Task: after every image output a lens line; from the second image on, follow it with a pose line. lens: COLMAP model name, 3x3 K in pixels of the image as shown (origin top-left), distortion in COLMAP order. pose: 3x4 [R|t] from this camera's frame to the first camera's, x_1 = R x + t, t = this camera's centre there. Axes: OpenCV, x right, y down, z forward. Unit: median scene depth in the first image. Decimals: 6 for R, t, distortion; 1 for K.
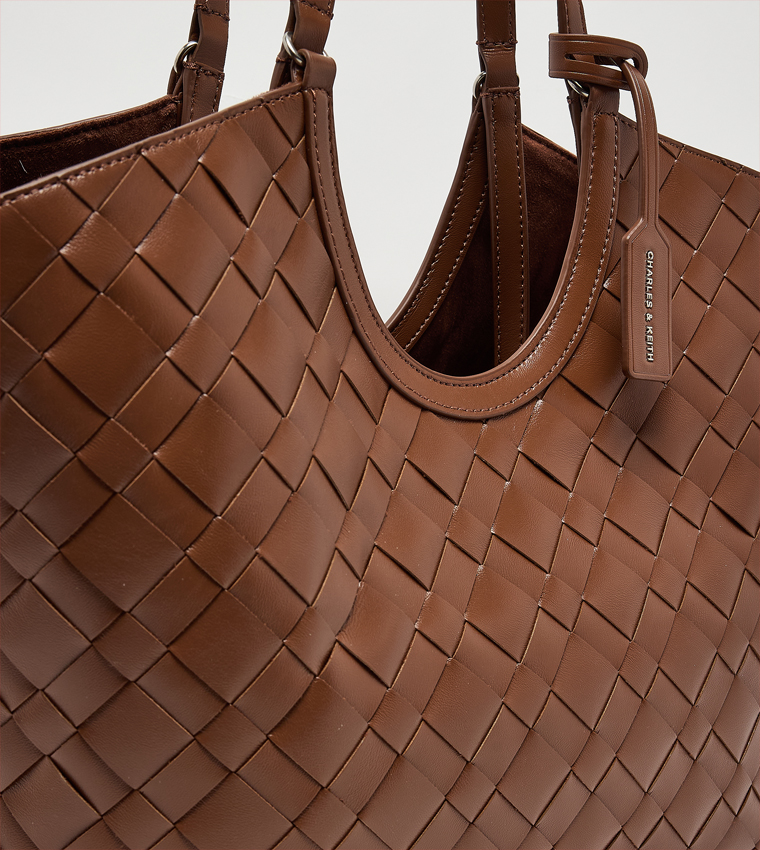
lens RADIAL K [[1146.0, 0, 318.9], [0, 1146.0, 424.9], [0, 0, 1]] dist [0.000033, 0.065356]
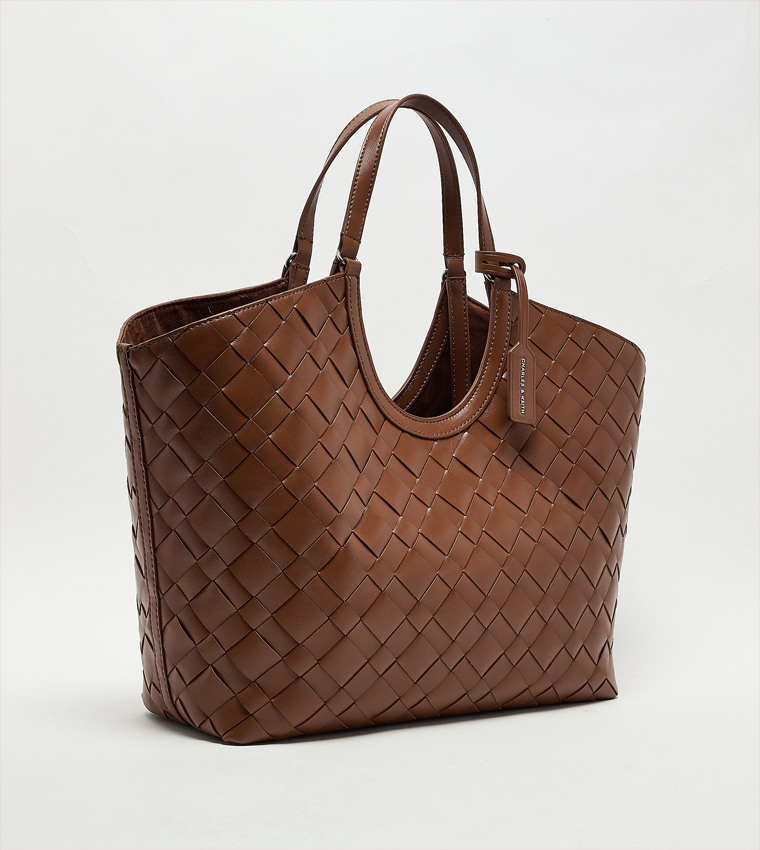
lens RADIAL K [[953.0, 0, 380.0], [0, 953.0, 425.0], [0, 0, 1]] dist [0.074593, -0.000799]
pose [[0.999453, 0.018093, -0.027679, 0.097167], [-0.021645, 0.990754, -0.133932, 0.200222], [0.025000, 0.134458, 0.990604, -0.659442]]
